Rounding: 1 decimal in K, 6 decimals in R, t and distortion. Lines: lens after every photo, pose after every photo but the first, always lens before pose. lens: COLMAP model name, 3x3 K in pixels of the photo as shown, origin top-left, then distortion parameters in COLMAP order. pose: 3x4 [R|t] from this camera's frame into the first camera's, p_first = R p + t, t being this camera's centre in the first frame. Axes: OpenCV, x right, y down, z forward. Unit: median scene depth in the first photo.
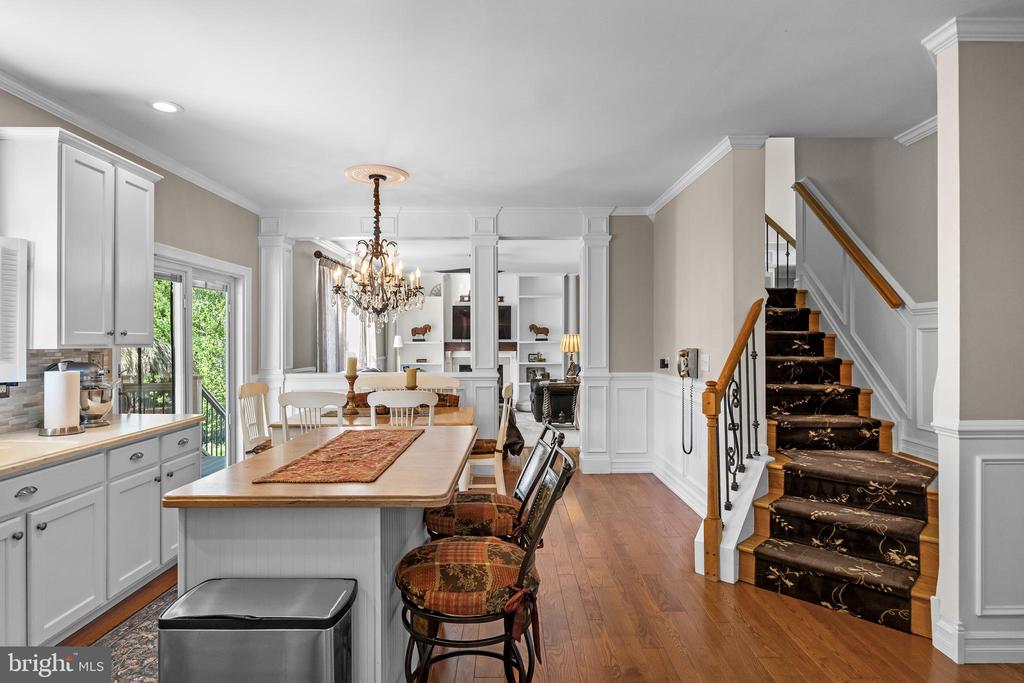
lens RADIAL K [[560.9, 0, 511.7], [0, 560.9, 341.0], [0, 0, 1]] dist [0.025144, 0.000566]
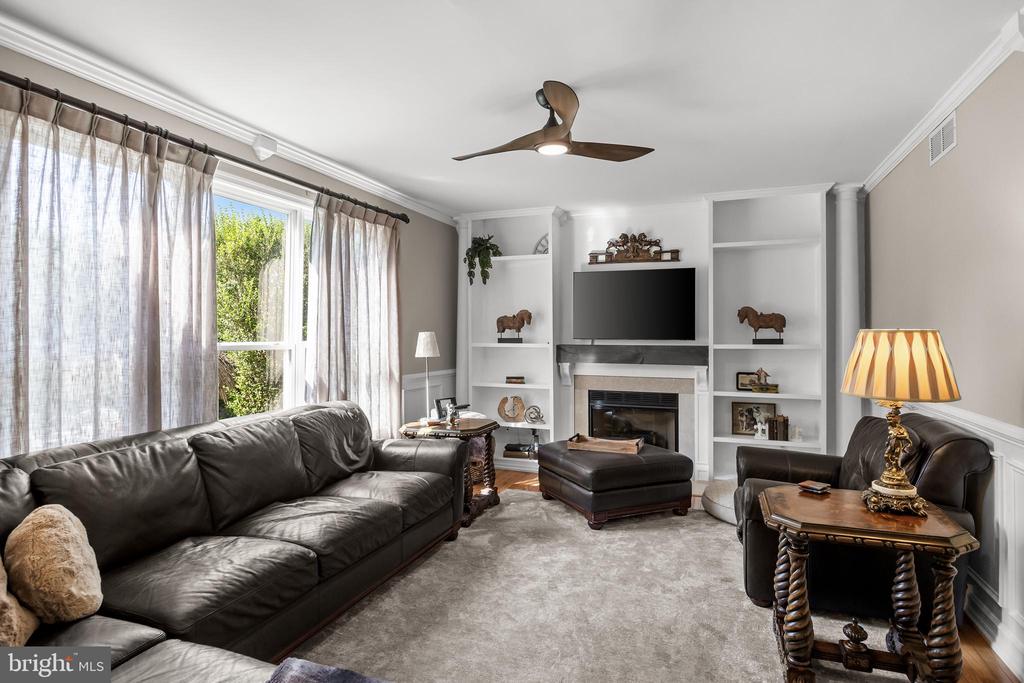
lens RADIAL K [[560.9, 0, 523.8], [0, 560.9, 324.7], [0, 0, 1]] dist [0.025144, 0.000566]
pose [[0.940701, -0.001998, -0.339232, 0.023074], [-0.003902, 0.999853, -0.016711, -0.007270], [0.339216, 0.017044, 0.940554, 0.517142]]
